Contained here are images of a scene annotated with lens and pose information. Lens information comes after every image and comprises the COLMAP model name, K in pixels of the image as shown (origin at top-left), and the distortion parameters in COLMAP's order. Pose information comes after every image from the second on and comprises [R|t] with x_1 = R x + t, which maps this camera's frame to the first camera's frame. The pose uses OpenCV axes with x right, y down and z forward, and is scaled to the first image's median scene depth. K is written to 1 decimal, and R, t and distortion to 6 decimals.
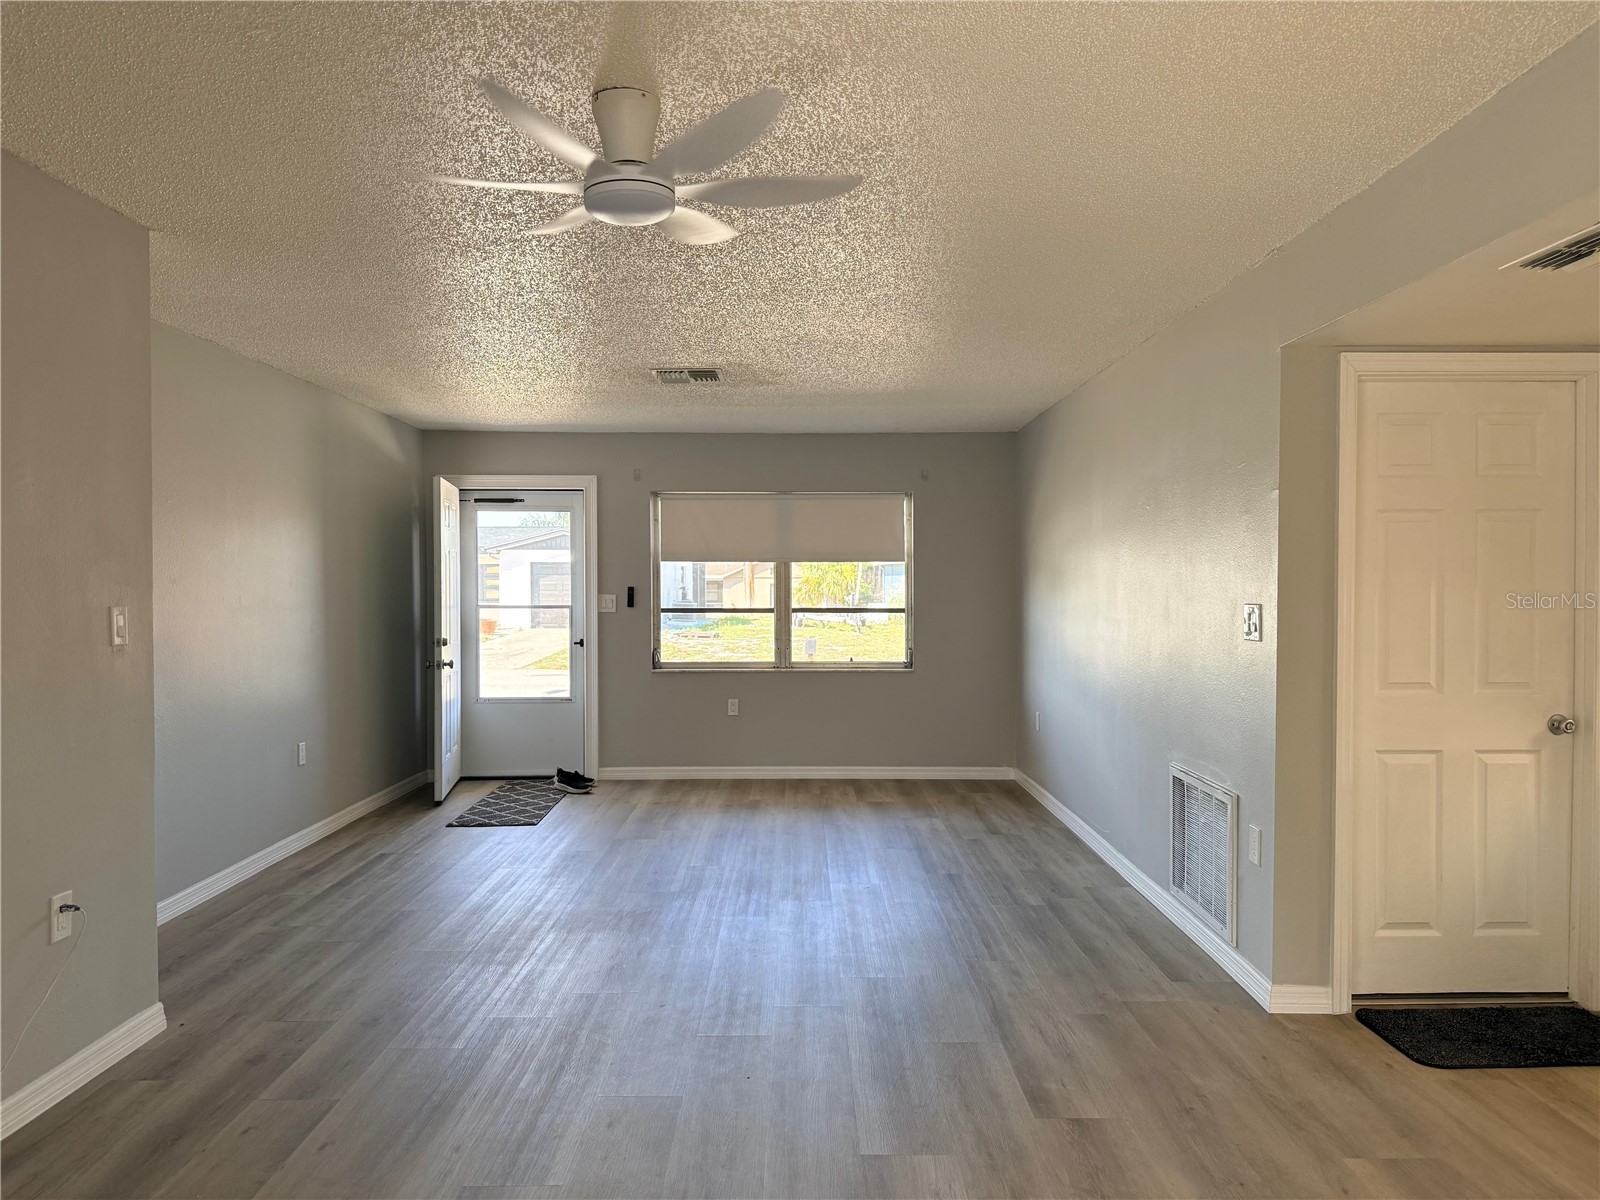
lens RADIAL K [[1118.3, 0, 801.5], [0, 1118.3, 598.7], [0, 0, 1]] dist [-0.002818, -0.002214]
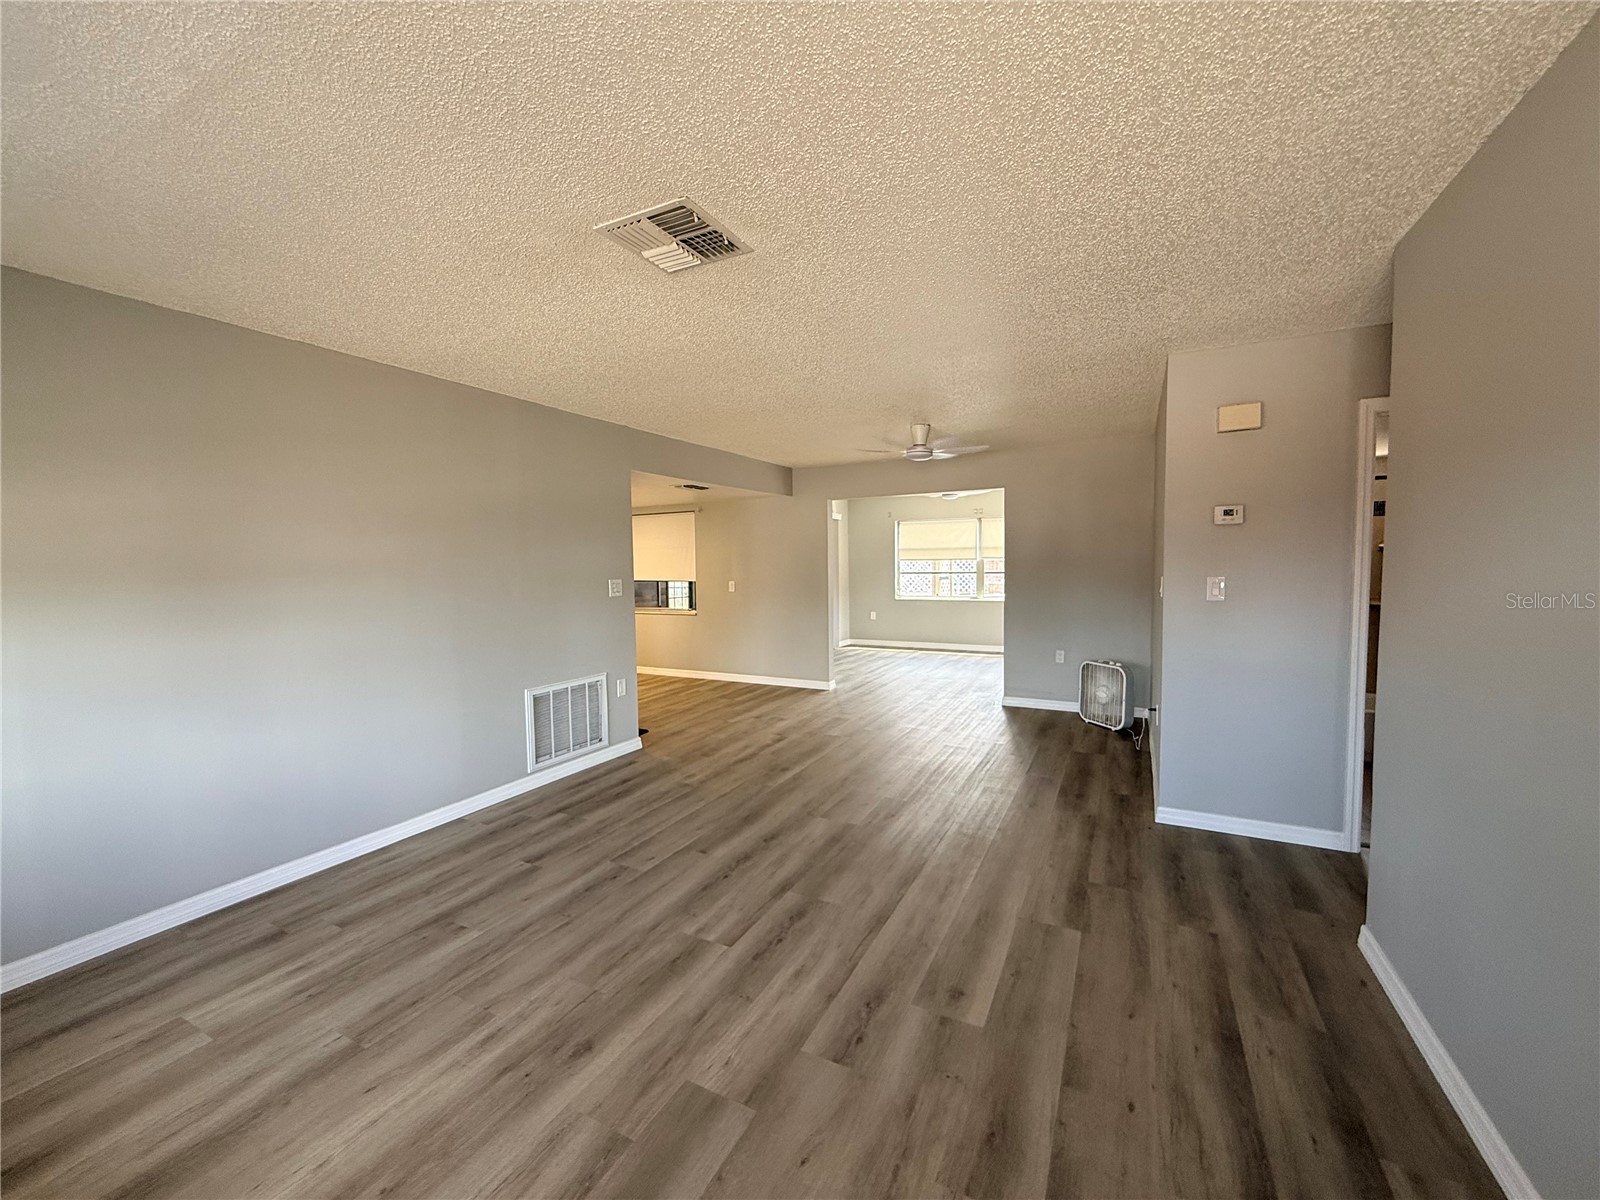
lens RADIAL K [[633.9, 0, 800.2], [0, 633.9, 598.8], [0, 0, 1]] dist [0.001191, -0.000357]
pose [[-0.883318, -0.014135, 0.468561, -0.456206], [0.021079, 0.997337, 0.069823, -0.034037], [-0.468300, 0.071553, -0.880668, 1.779880]]
